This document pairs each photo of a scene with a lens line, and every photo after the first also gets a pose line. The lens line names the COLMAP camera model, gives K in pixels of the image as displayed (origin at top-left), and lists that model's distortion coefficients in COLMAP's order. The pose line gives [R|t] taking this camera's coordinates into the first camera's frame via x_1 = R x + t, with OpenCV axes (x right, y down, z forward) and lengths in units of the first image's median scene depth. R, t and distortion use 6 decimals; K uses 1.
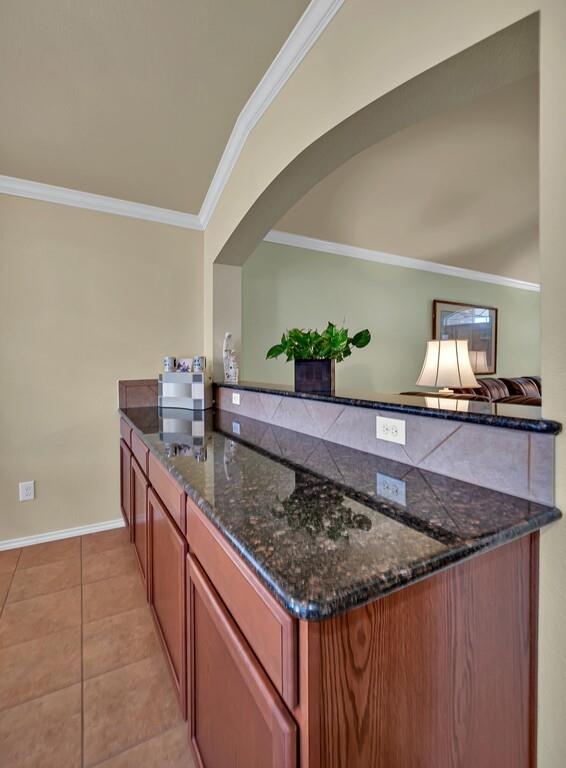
lens RADIAL K [[358.6, 0, 280.9], [0, 358.6, 365.1], [0, 0, 1]] dist [-0.001865, -0.000202]
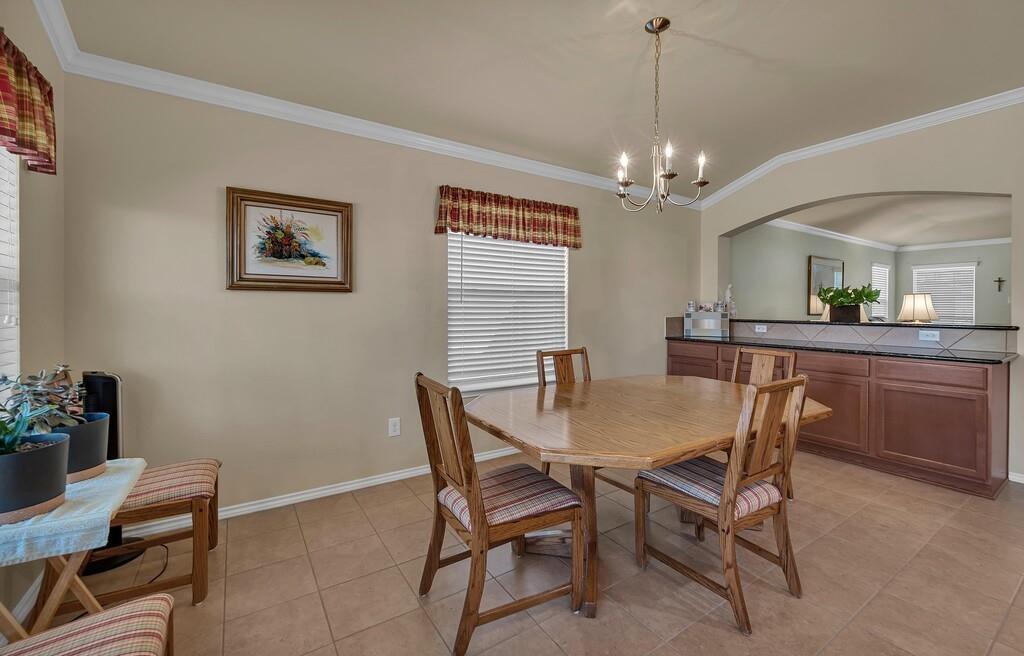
lens RADIAL K [[434.9, 0, 512.9], [0, 434.9, 312.0], [0, 0, 1]] dist [-0.011468, 0.000071]
pose [[0.997326, 0.002507, 0.073042, -1.202737], [-0.003343, 0.999930, 0.011317, 0.002902], [-0.073009, -0.011531, 0.997265, -0.734009]]
